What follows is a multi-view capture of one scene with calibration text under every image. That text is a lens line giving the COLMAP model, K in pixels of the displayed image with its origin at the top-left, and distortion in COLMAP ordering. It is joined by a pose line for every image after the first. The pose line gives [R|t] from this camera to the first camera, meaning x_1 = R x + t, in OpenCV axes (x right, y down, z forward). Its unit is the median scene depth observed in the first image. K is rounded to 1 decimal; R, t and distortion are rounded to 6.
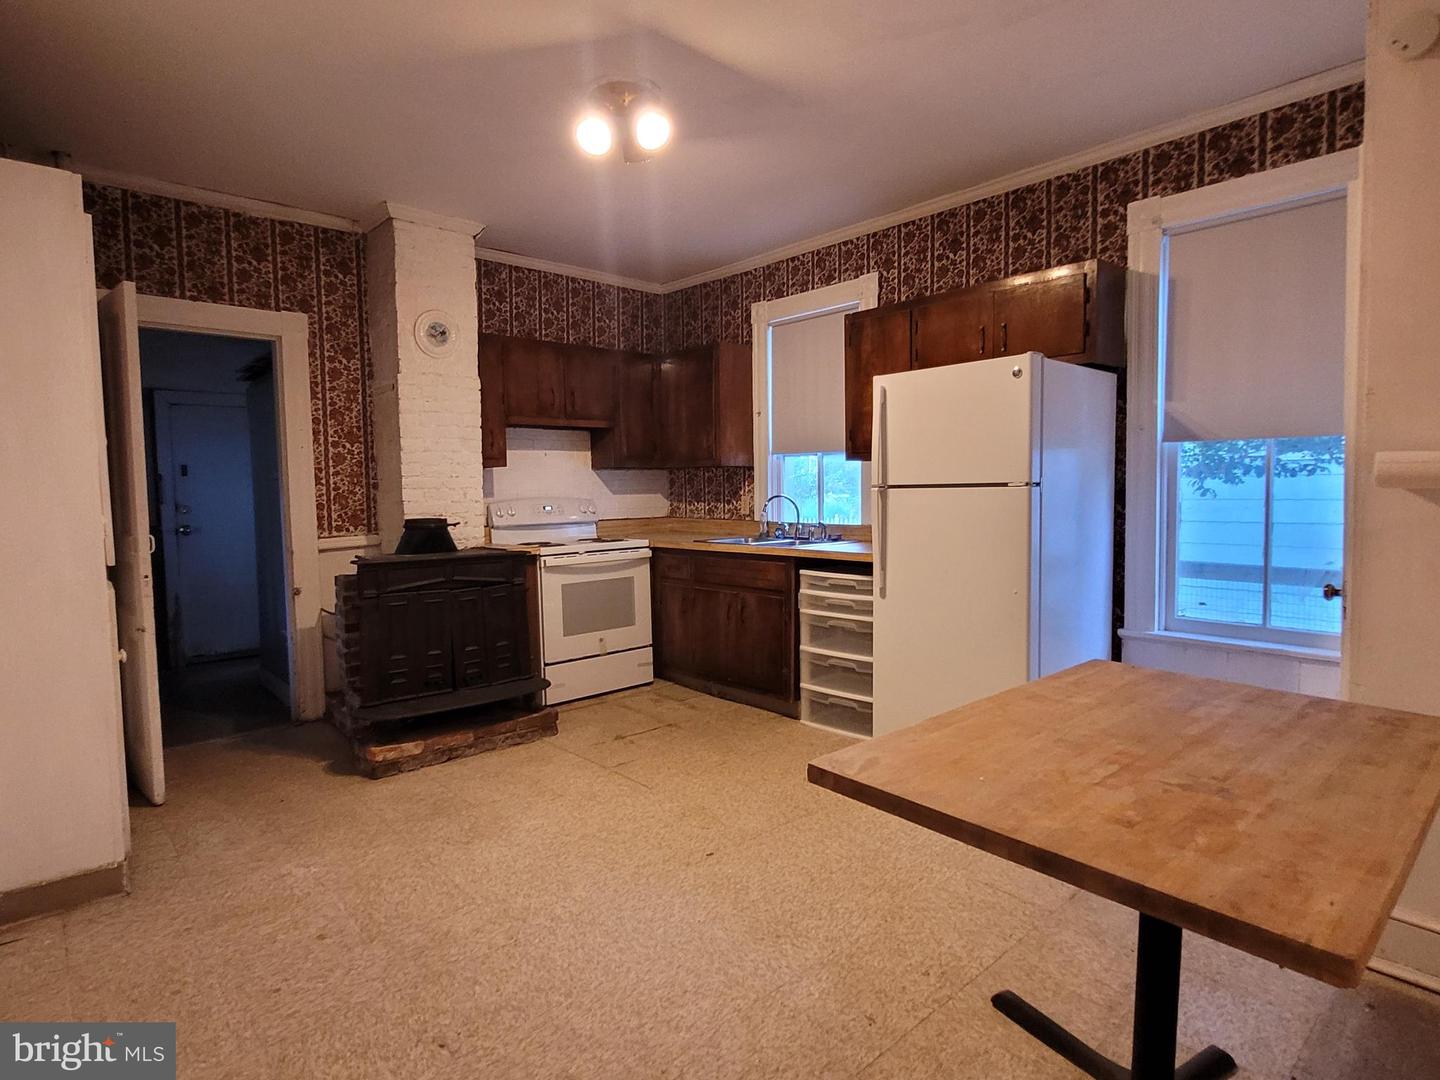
lens RADIAL K [[765.6, 0, 709.6], [0, 765.6, 535.3], [0, 0, 1]] dist [0.004943, -0.002269]
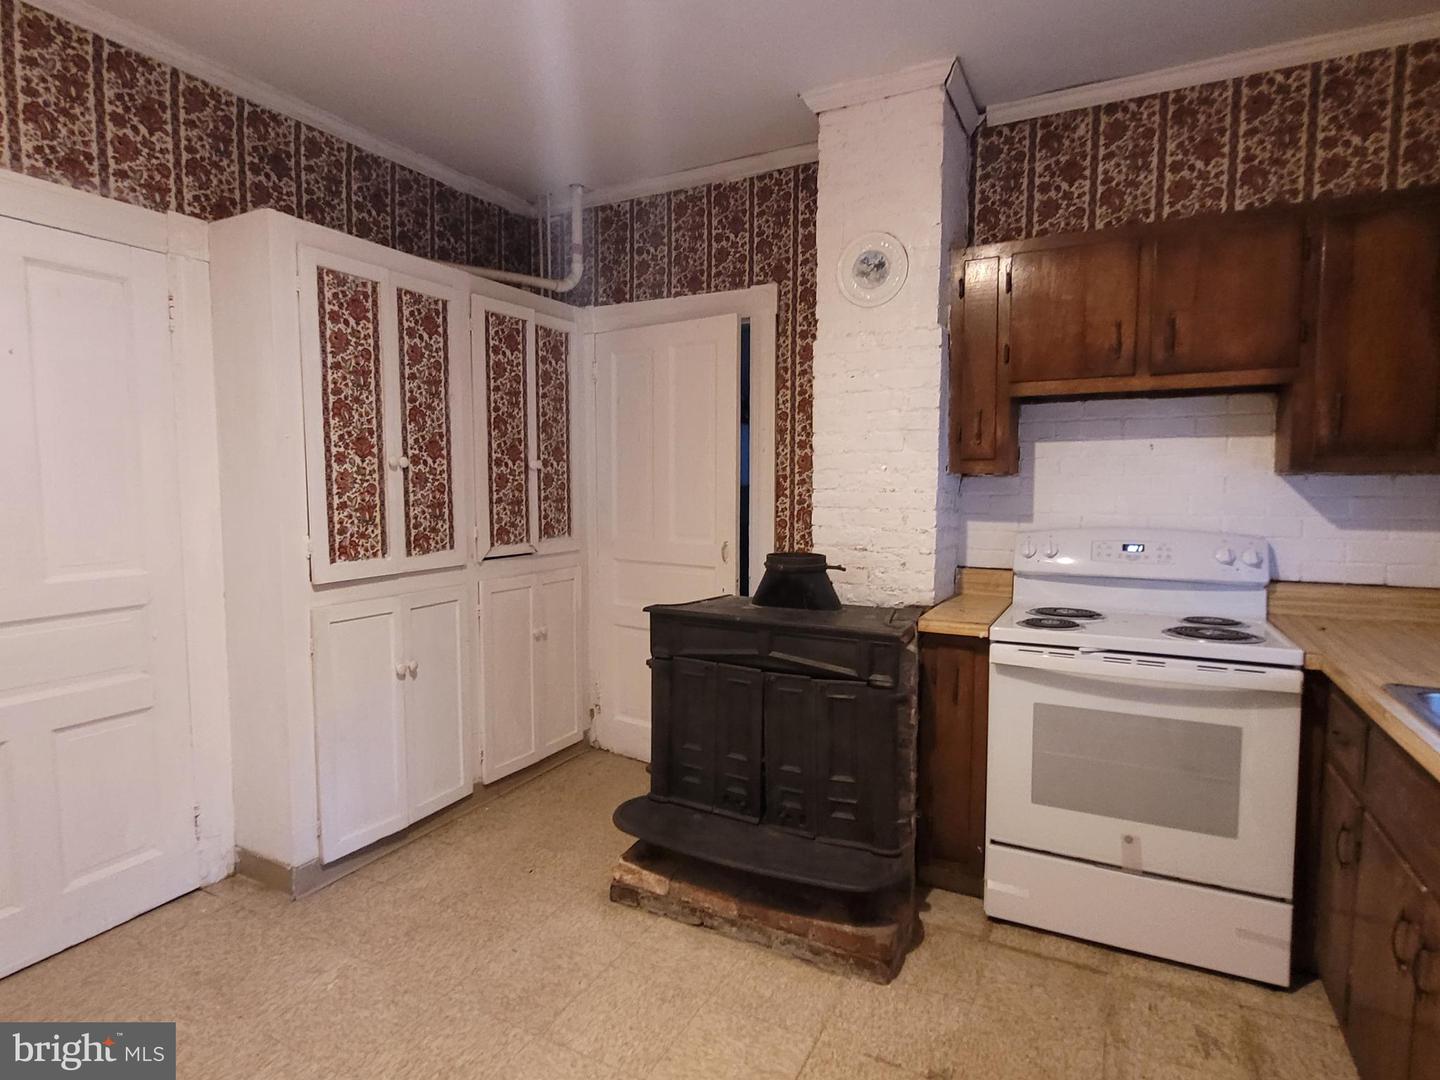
lens RADIAL K [[765.6, 0, 715.8], [0, 765.6, 536.3], [0, 0, 1]] dist [0.004943, -0.002269]
pose [[0.362459, 0.083615, -0.928241, 0.200301], [-0.063881, 0.995854, 0.064761, -0.067917], [0.929808, 0.035824, 0.366298, 0.609989]]
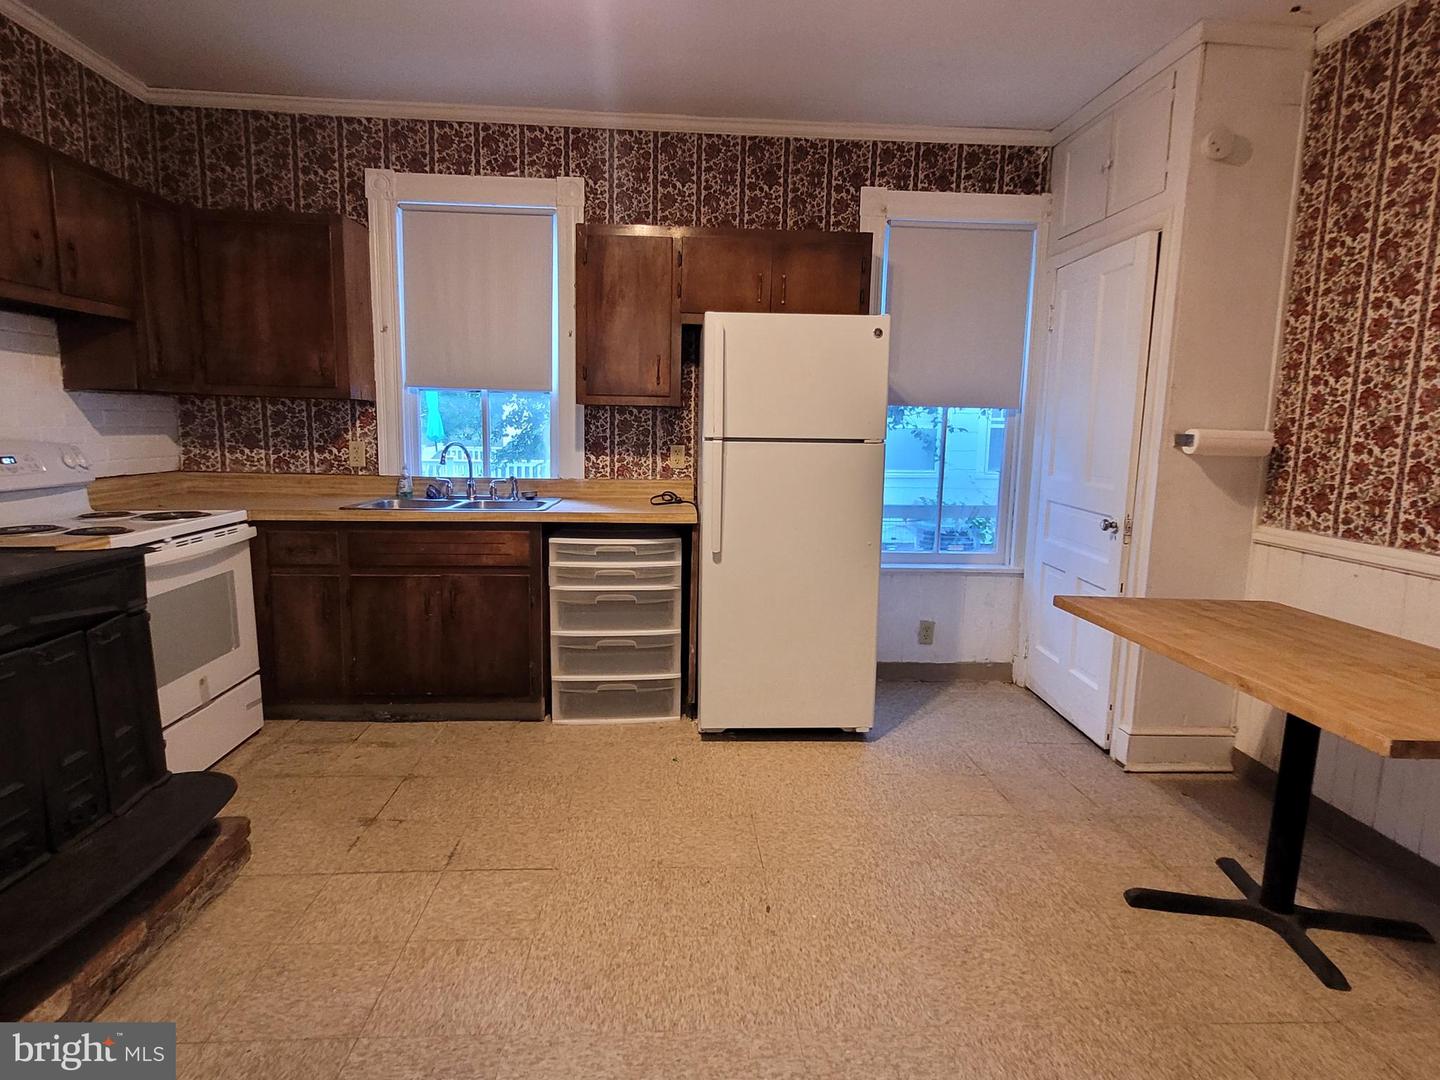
lens RADIAL K [[765.6, 0, 707.5], [0, 765.6, 536.4], [0, 0, 1]] dist [0.004943, -0.002269]
pose [[0.626654, -0.084790, 0.774671, -0.366408], [0.022091, 0.995597, 0.091101, -0.024021], [-0.778984, -0.039976, 0.625768, 0.335525]]
